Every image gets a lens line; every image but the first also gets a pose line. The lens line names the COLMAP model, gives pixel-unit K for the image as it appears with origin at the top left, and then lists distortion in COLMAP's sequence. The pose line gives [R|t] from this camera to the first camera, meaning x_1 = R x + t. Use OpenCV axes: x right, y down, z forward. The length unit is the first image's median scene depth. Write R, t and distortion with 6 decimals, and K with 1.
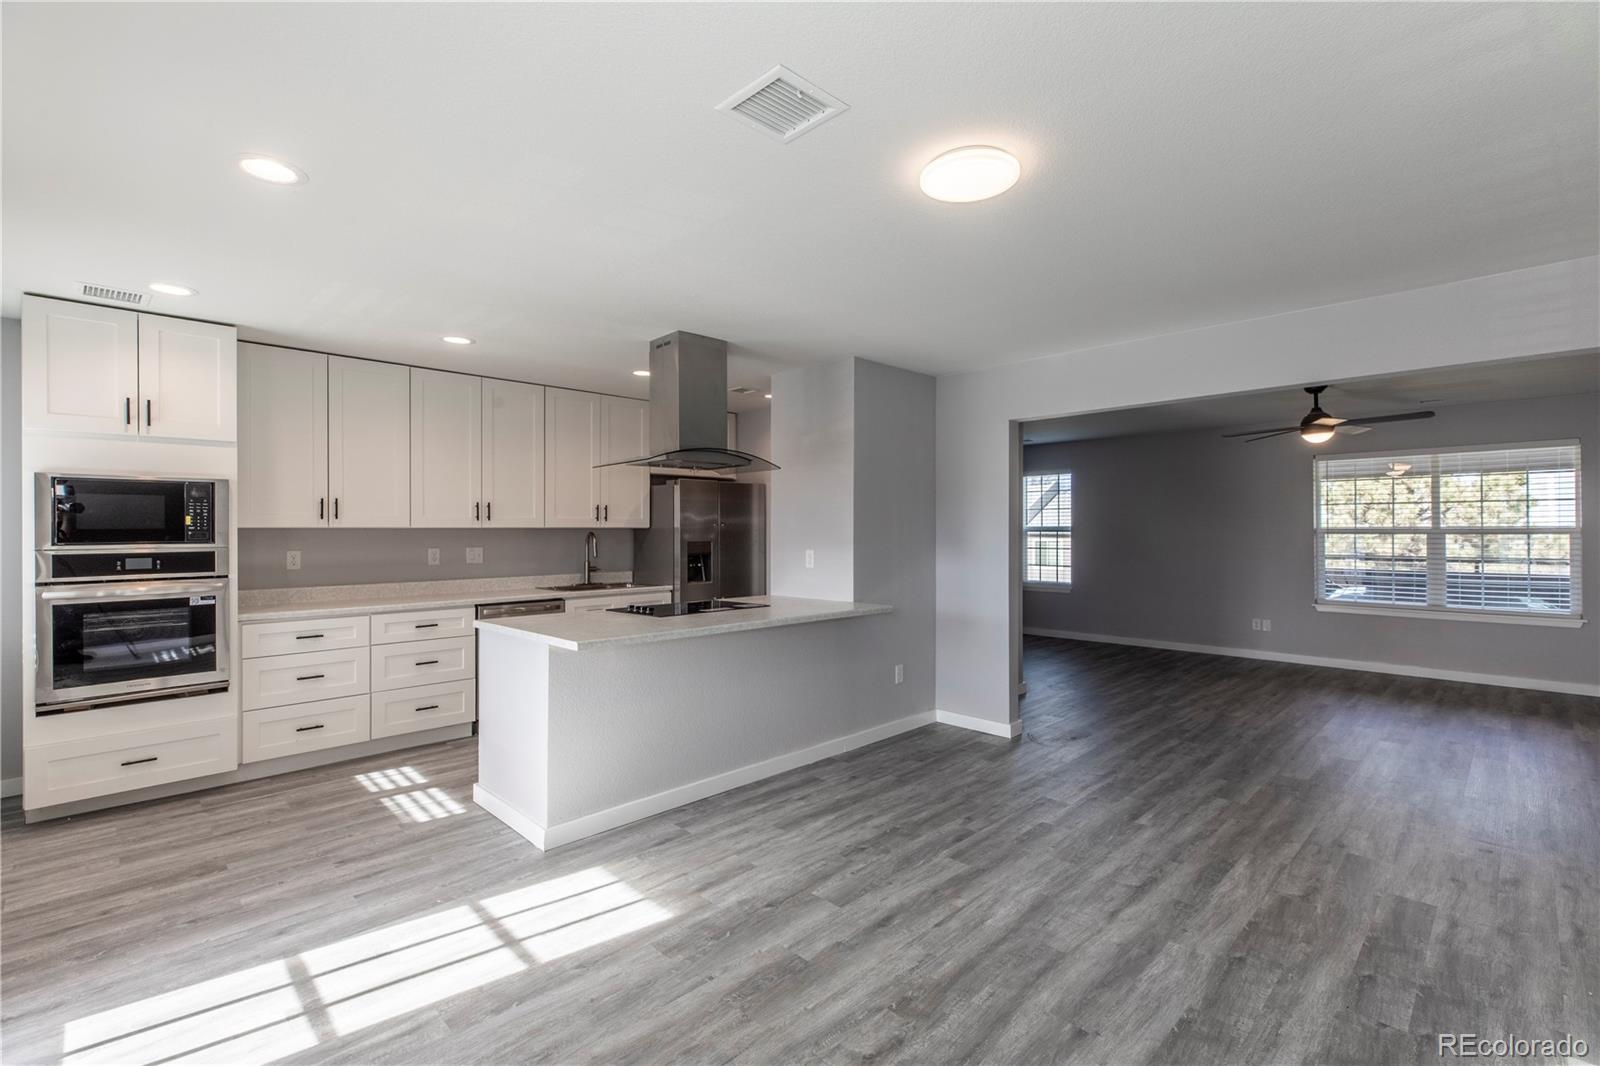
lens RADIAL K [[722.5, 0, 800.0], [0, 722.5, 533.0], [0, 0, 1]] dist [-0.000248, -0.000438]
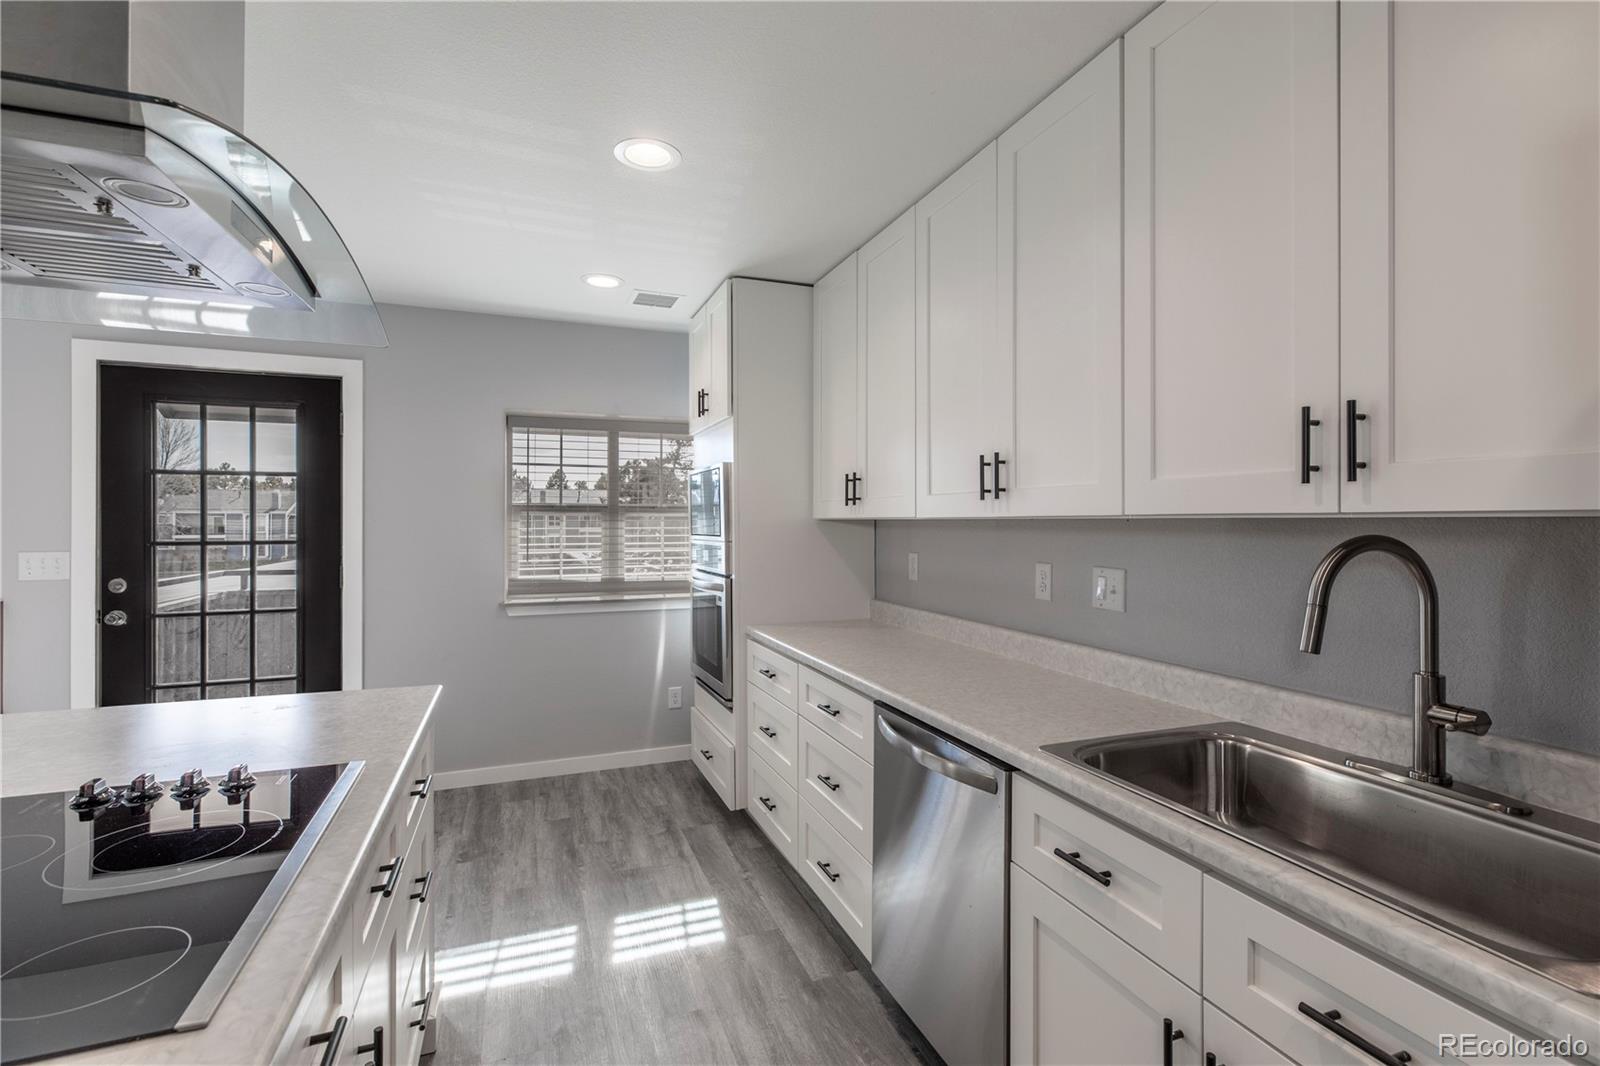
lens RADIAL K [[743.7, 0, 845.8], [0, 743.7, 515.3], [0, 0, 1]] dist [-0.000402, -0.000125]
pose [[-0.389243, -0.002148, -0.921132, -0.040813], [-0.000571, 0.999998, -0.002090, -0.010239], [0.921135, -0.000287, -0.389244, 1.404661]]
